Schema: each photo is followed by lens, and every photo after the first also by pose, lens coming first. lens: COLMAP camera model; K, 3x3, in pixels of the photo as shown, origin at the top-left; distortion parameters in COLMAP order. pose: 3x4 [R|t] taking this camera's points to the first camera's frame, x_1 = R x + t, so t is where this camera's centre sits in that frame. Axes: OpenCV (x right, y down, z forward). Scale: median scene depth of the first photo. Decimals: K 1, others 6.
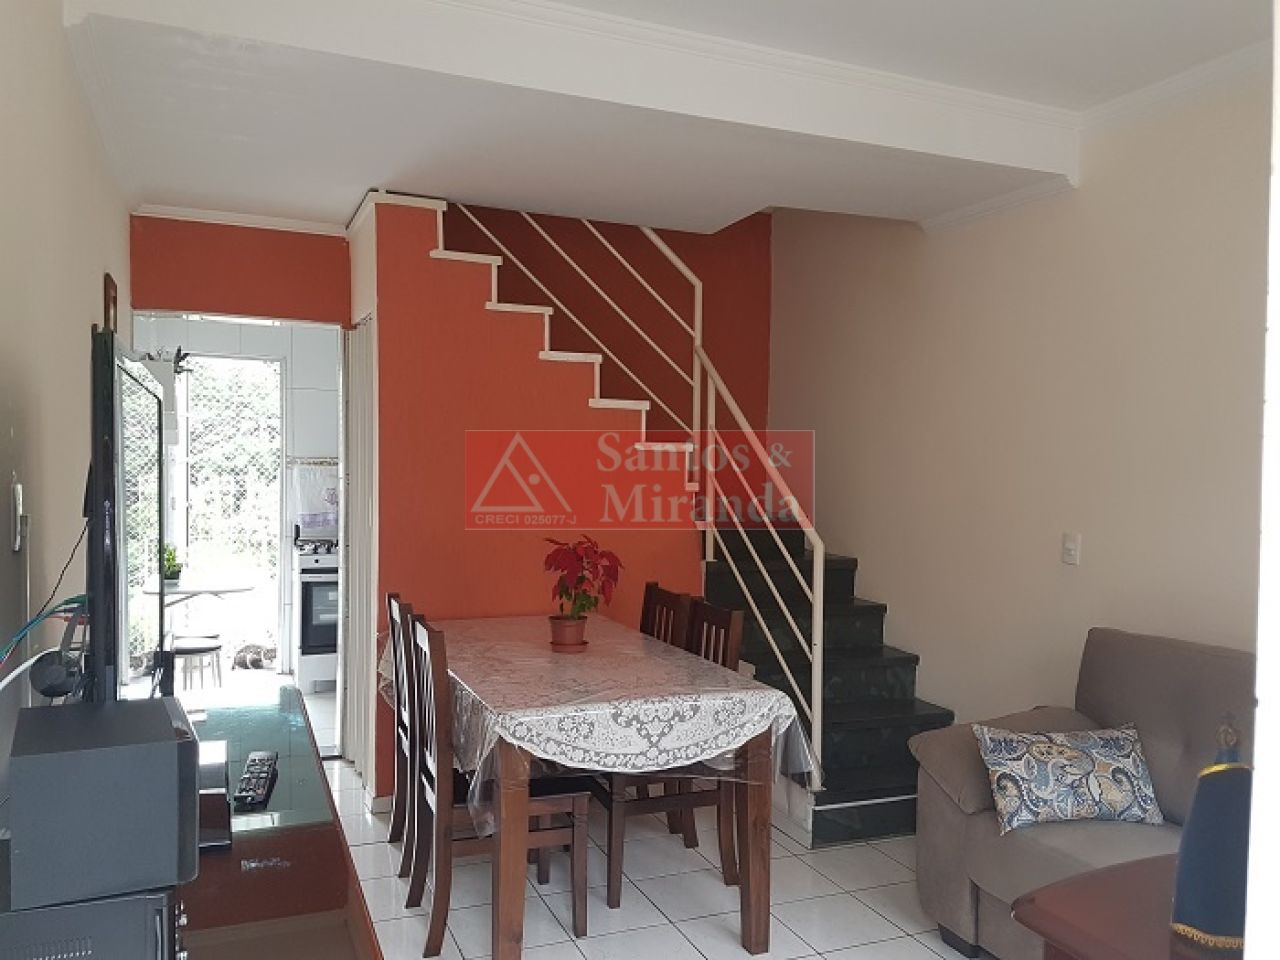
lens RADIAL K [[983.6, 0, 639.3], [0, 983.6, 482.2], [0, 0, 1]] dist [0.143111, -0.218474]
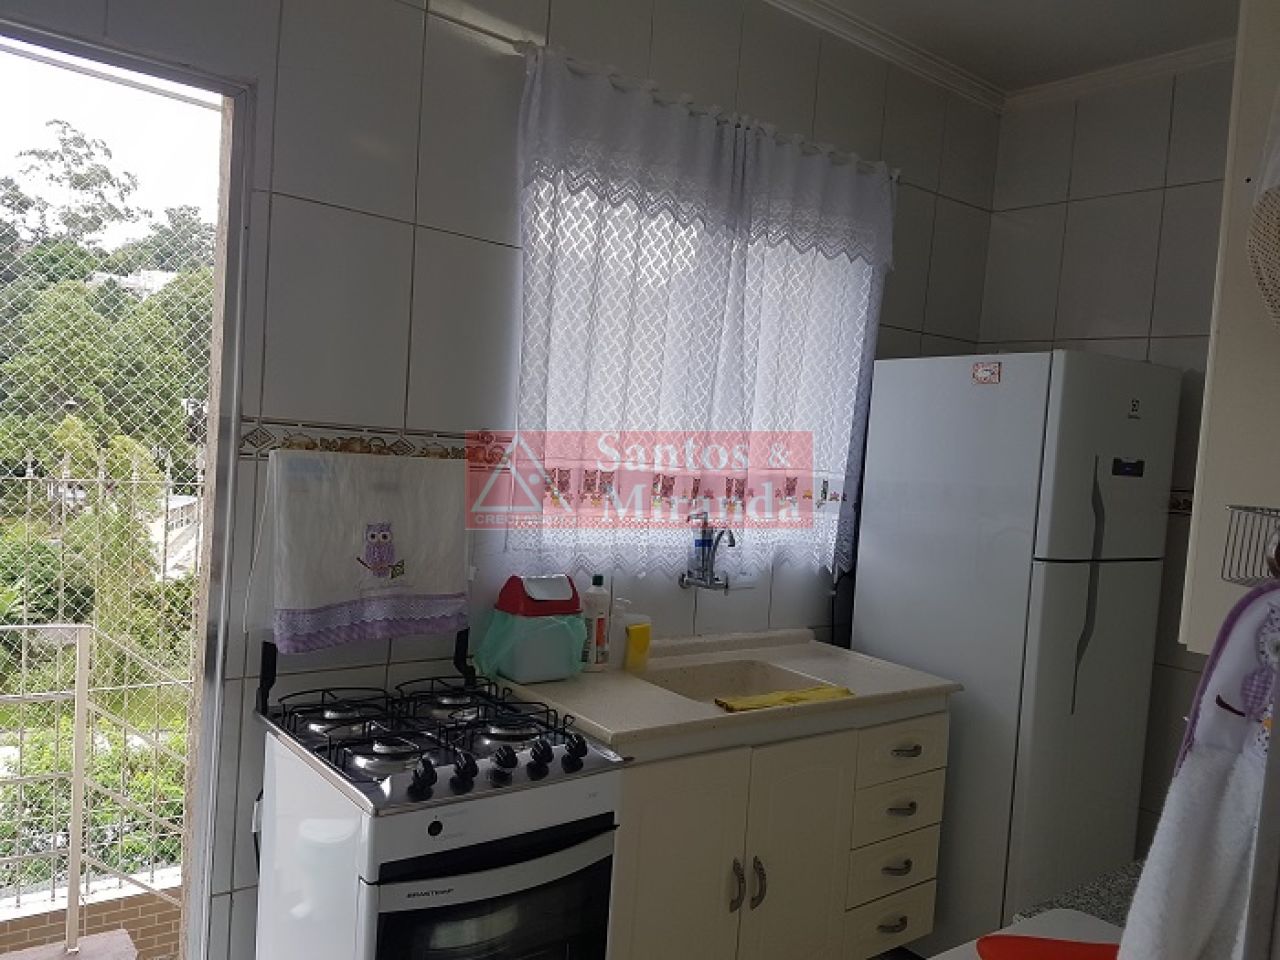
lens RADIAL K [[983.6, 0, 638.0], [0, 983.6, 484.0], [0, 0, 1]] dist [0.143111, -0.218474]
pose [[0.955612, 0.051906, 0.290021, -0.277096], [-0.066222, 0.997012, 0.039761, -0.021940], [-0.287091, -0.057202, 0.956194, 0.572514]]
